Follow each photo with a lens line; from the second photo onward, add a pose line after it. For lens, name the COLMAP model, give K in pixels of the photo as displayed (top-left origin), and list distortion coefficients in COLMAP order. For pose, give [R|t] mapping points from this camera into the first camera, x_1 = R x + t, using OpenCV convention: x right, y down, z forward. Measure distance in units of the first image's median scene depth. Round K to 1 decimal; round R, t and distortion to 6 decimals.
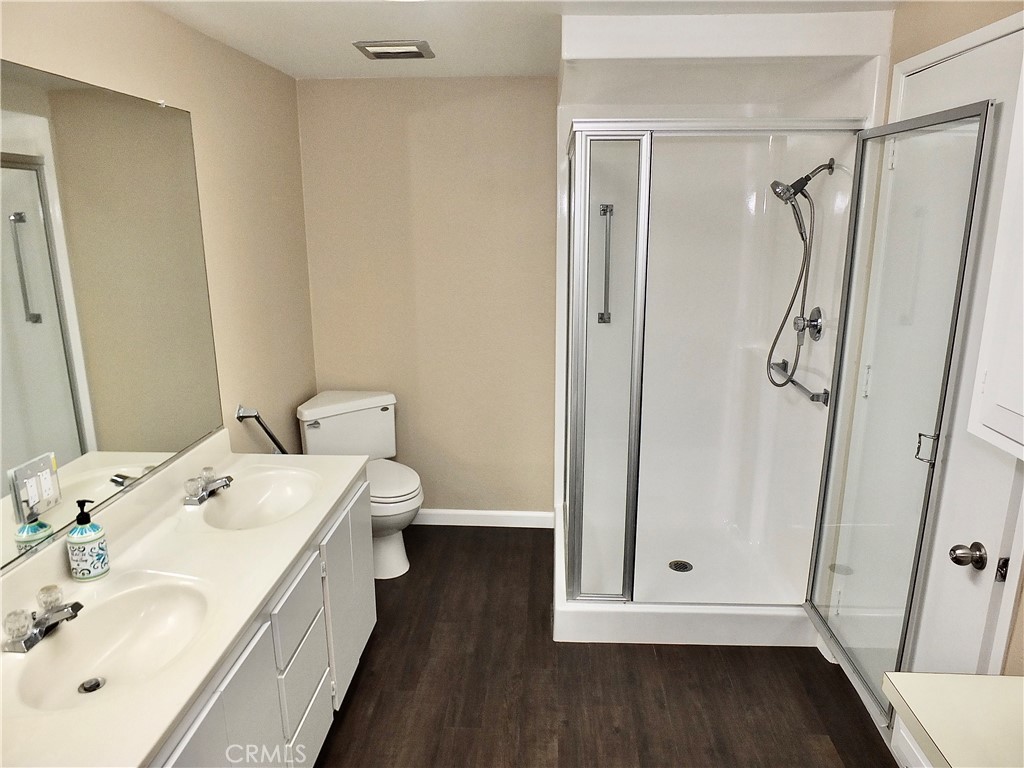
lens RADIAL K [[689.7, 0, 512.0], [0, 689.7, 384.0], [0, 0, 1]] dist [-0.047532, 0.020858]
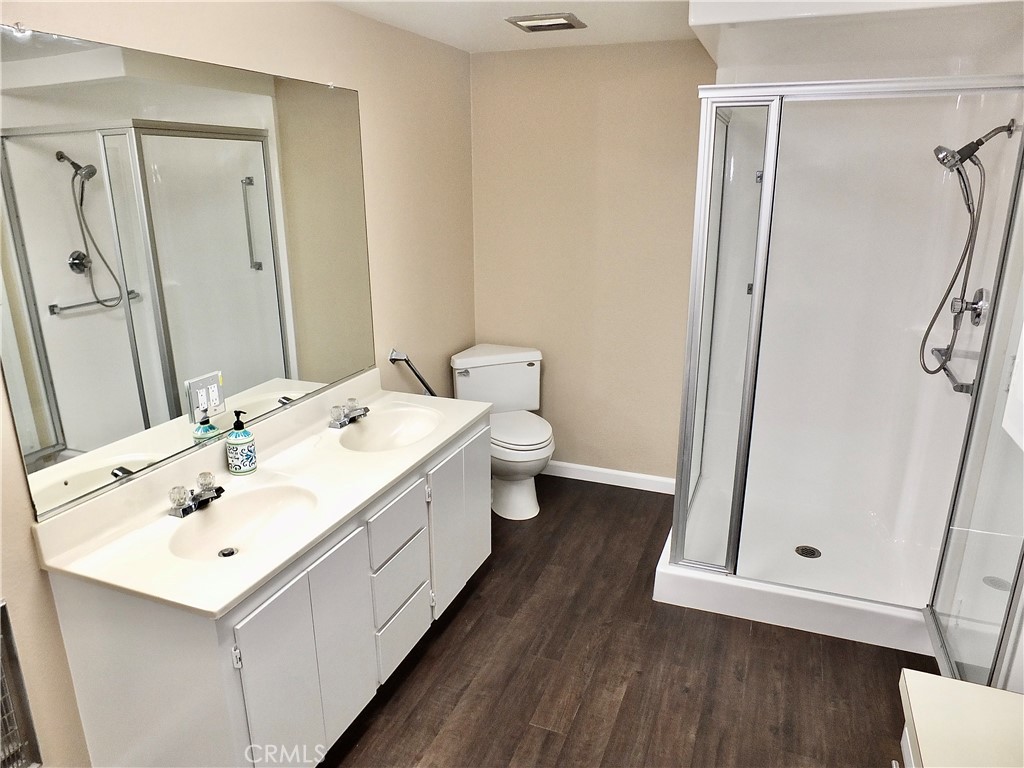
lens RADIAL K [[689.7, 0, 512.0], [0, 689.7, 384.0], [0, 0, 1]] dist [-0.047532, 0.020858]
pose [[0.949527, 0.089851, -0.300543, 0.147438], [-0.074138, 0.995236, 0.063310, 0.001606], [0.304800, -0.037833, 0.951665, -0.037449]]
